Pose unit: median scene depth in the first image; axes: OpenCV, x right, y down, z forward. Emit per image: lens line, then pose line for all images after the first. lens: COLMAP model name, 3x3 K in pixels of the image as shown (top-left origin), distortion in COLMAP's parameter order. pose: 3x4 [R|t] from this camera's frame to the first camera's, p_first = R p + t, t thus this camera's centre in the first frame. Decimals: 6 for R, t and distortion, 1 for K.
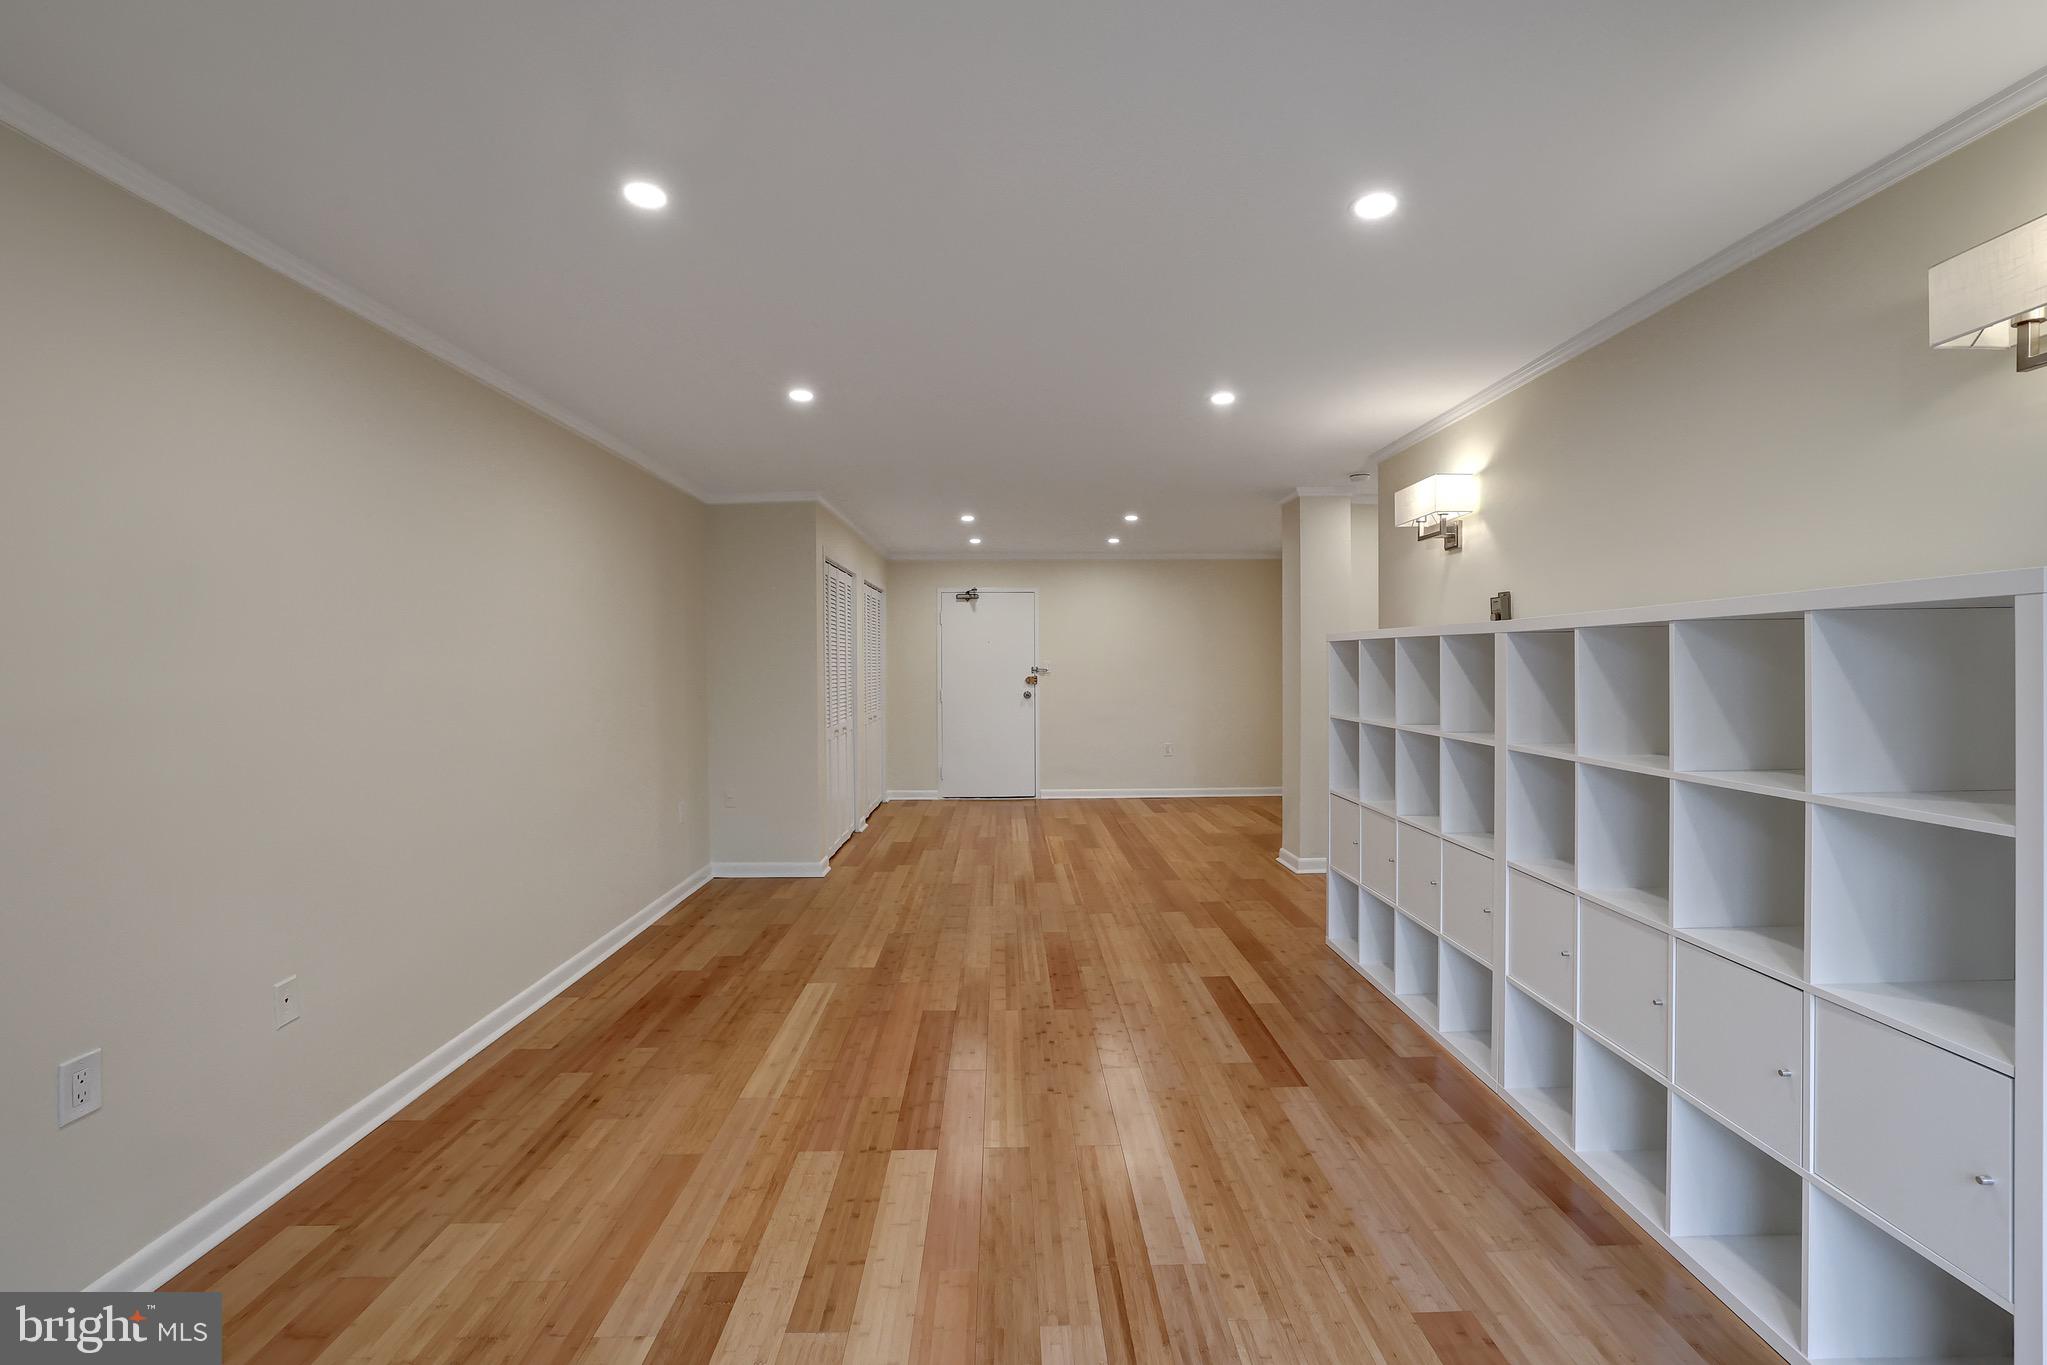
lens RADIAL K [[882.9, 0, 1028.2], [0, 882.9, 679.2], [0, 0, 1]] dist [-0.047717, 0.016313]
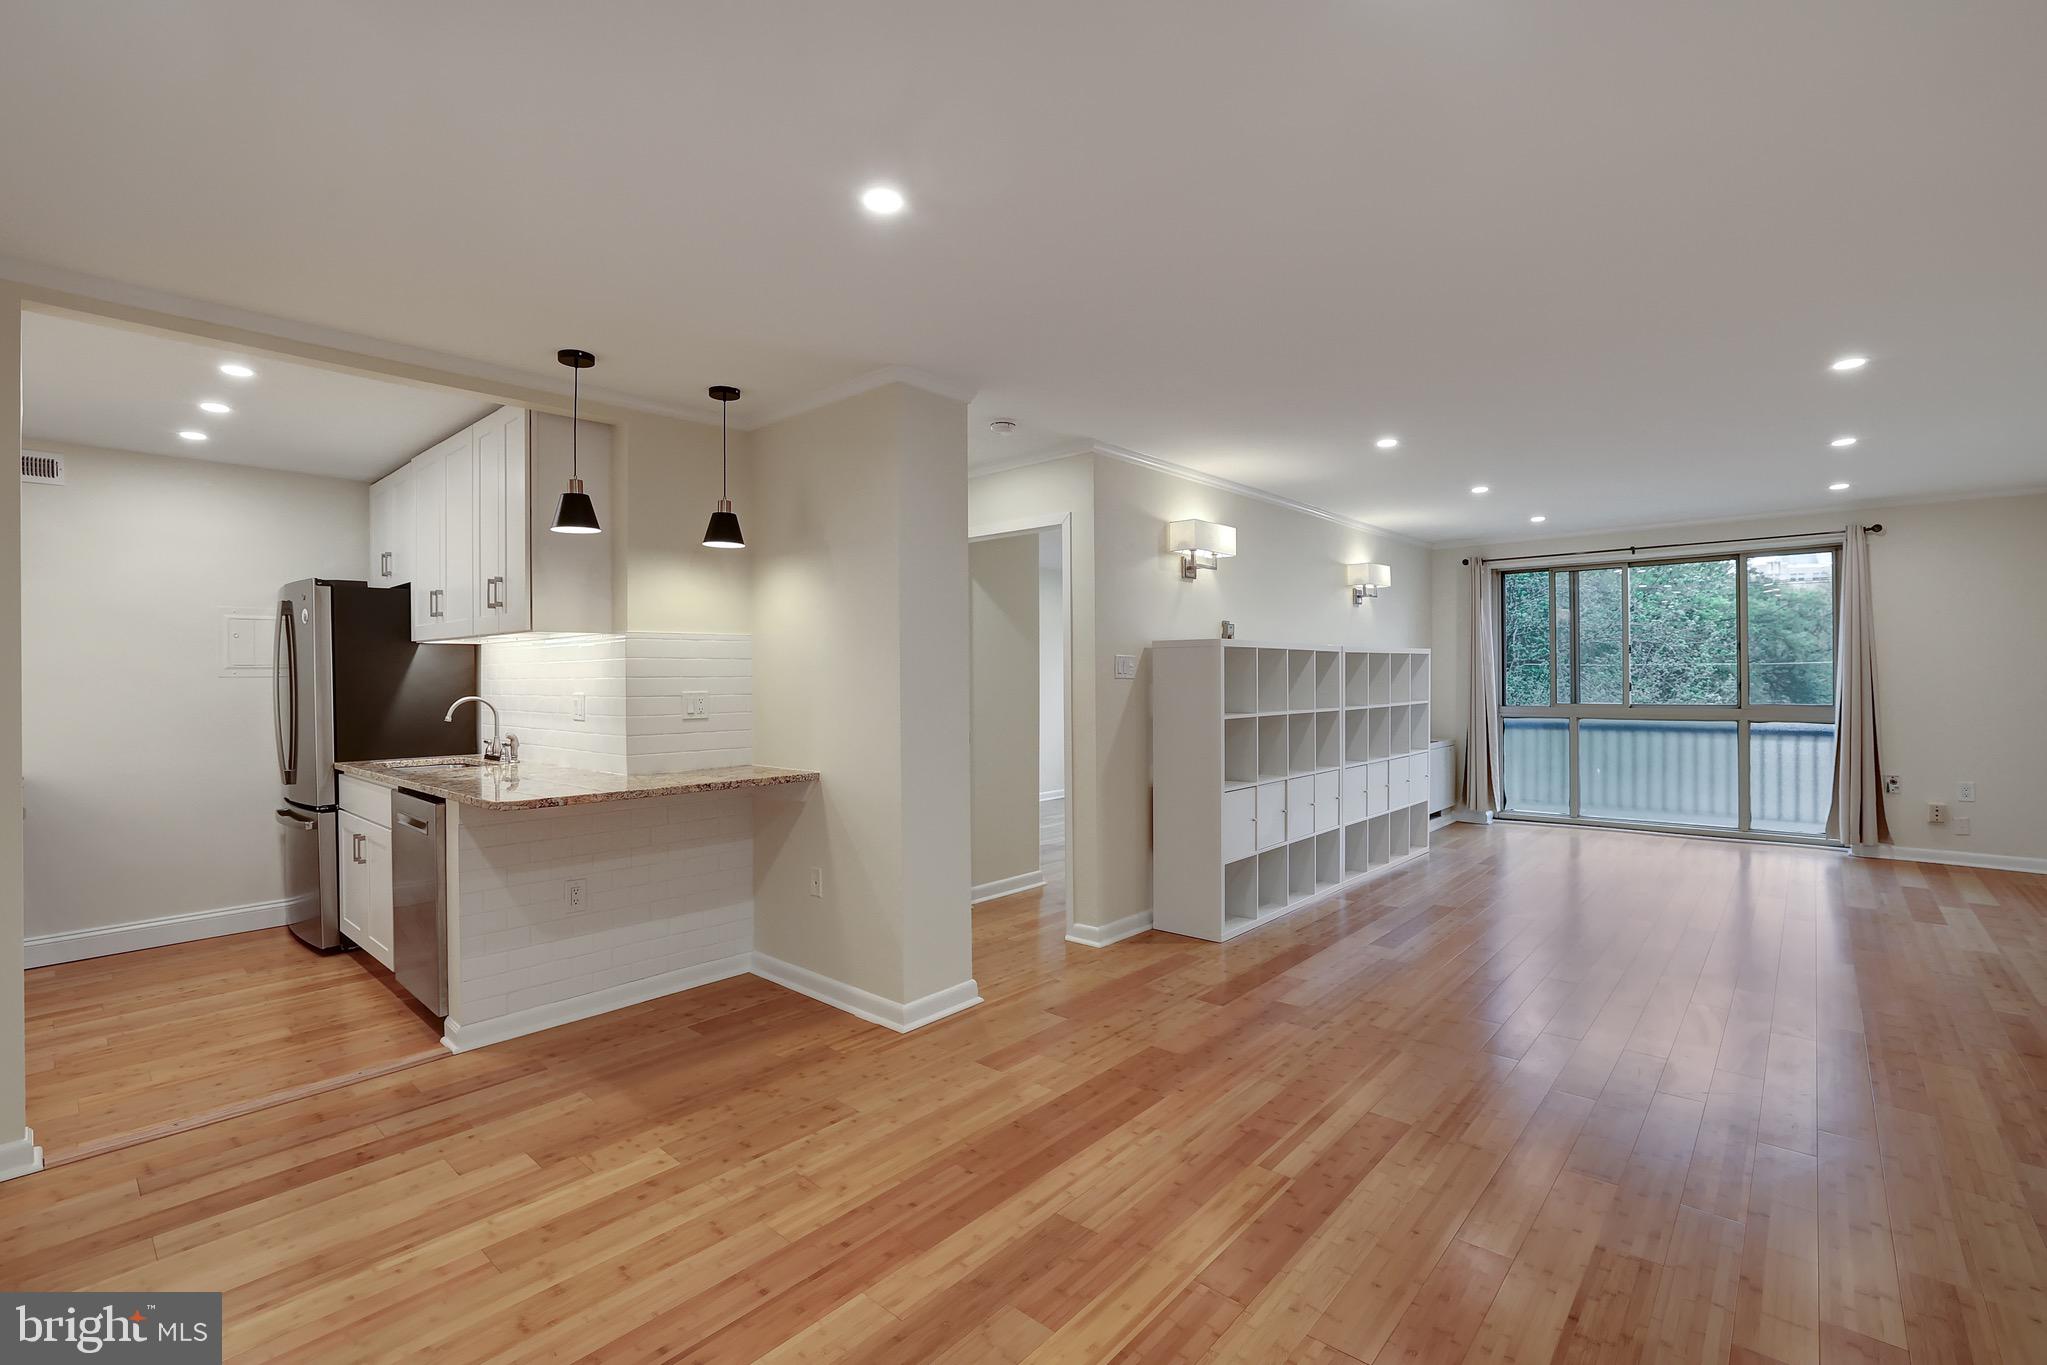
lens RADIAL K [[914.5, 0, 1033.8], [0, 914.5, 677.3], [0, 0, 1]] dist [-0.046820, 0.018222]
pose [[-0.733620, 0.009478, 0.679493, -0.247919], [0.023070, 0.999674, 0.010964, -0.025022], [-0.679168, 0.023720, -0.733600, 2.142183]]
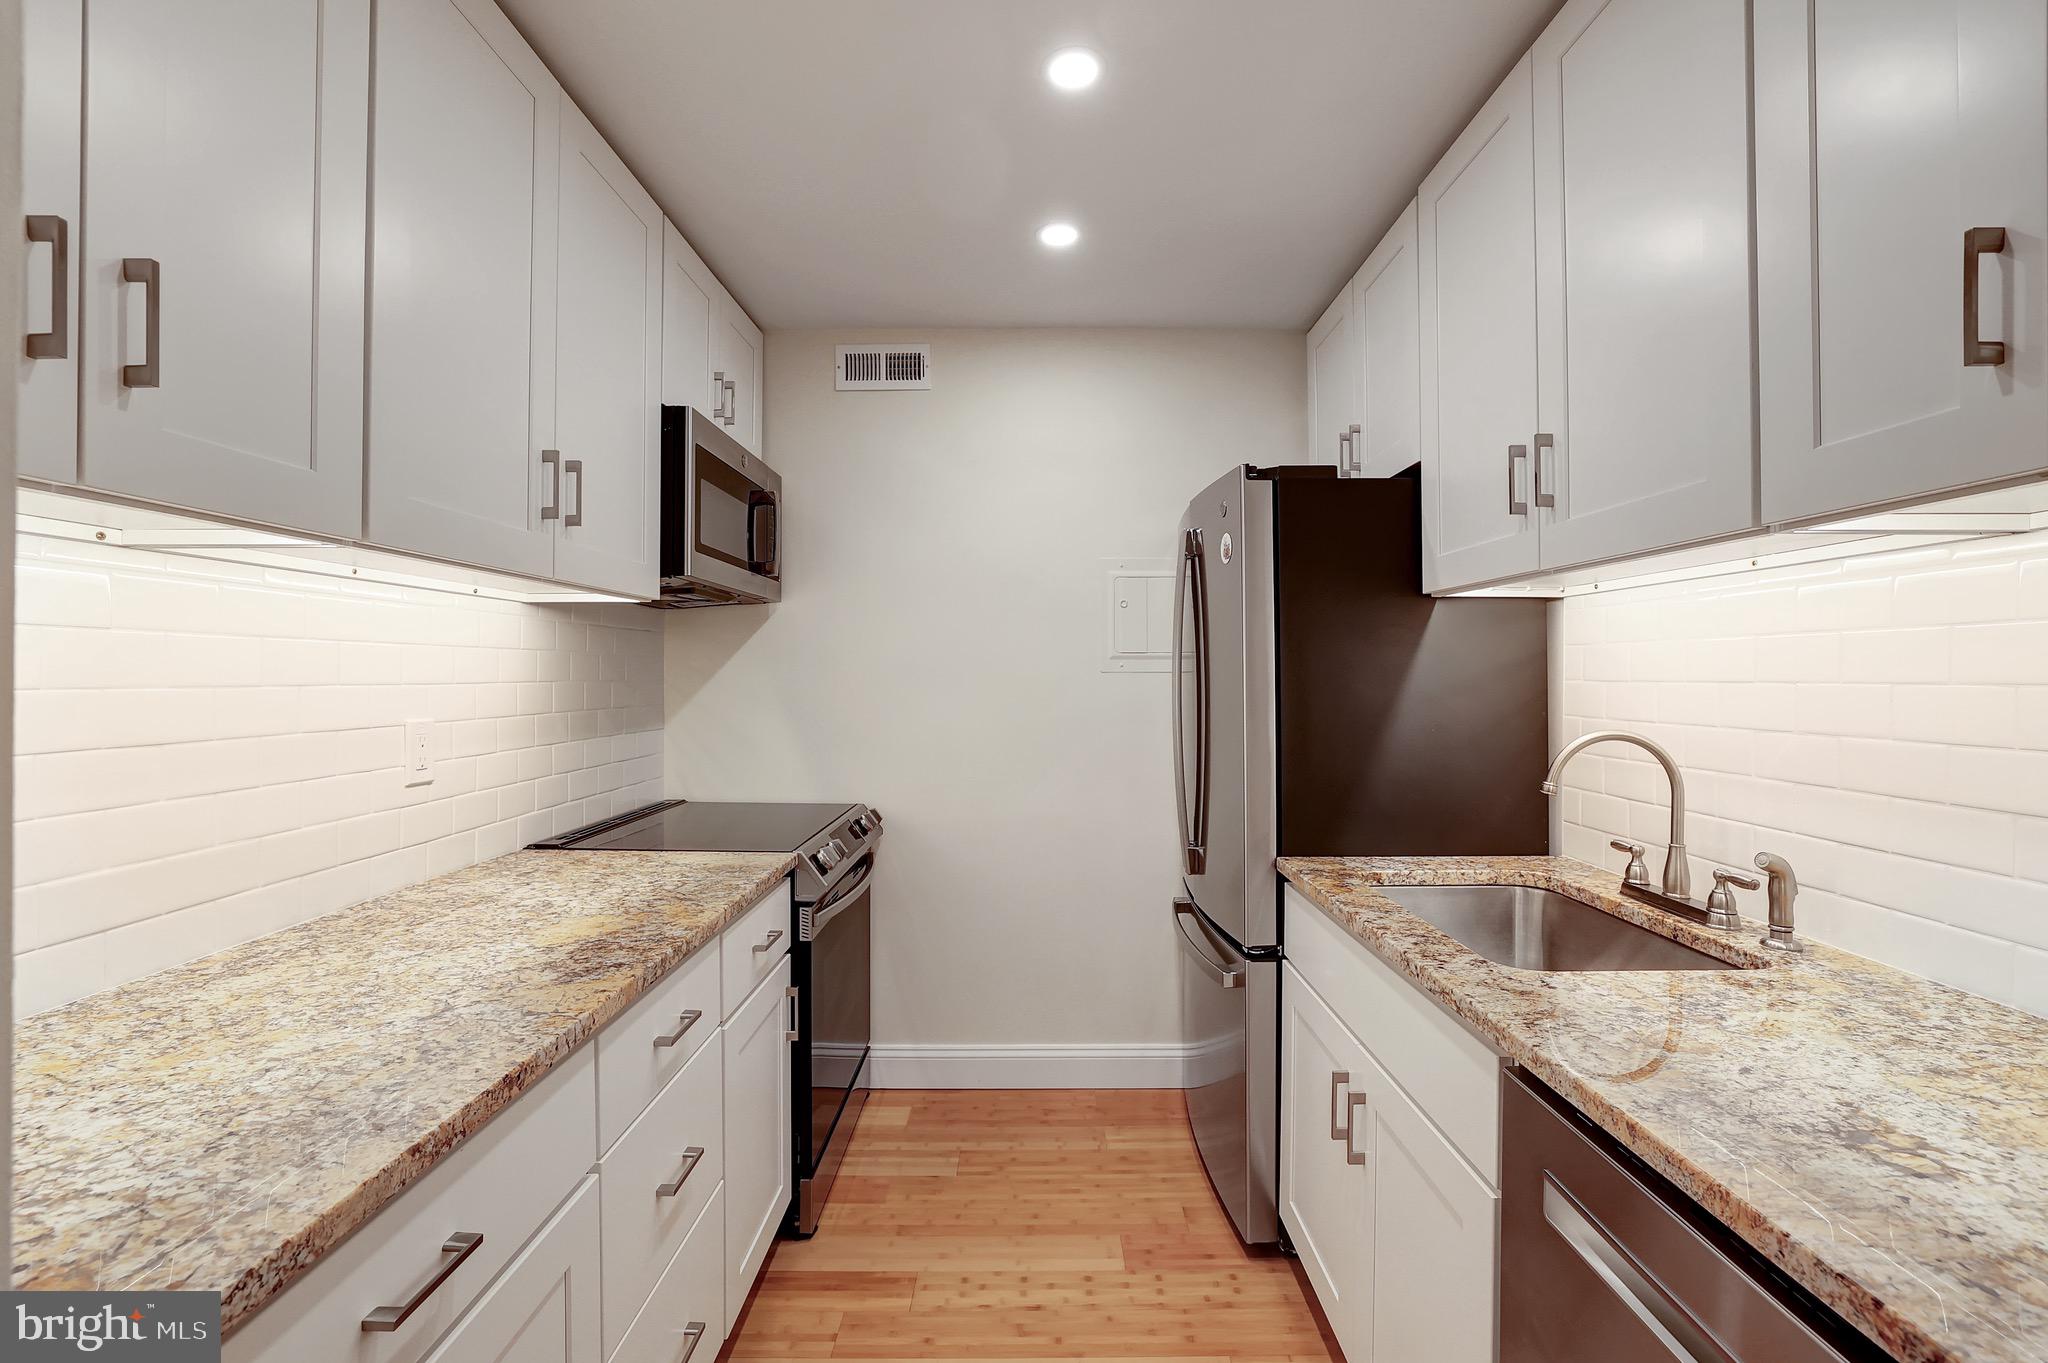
lens RADIAL K [[895.2, 0, 1026.8], [0, 895.2, 673.8], [0, 0, 1]] dist [-0.048751, 0.015996]
pose [[0.031896, 0.006128, 0.999472, 0.639586], [0.016944, 0.999834, -0.006671, -0.032279], [-0.999348, 0.017148, 0.031787, 2.044678]]
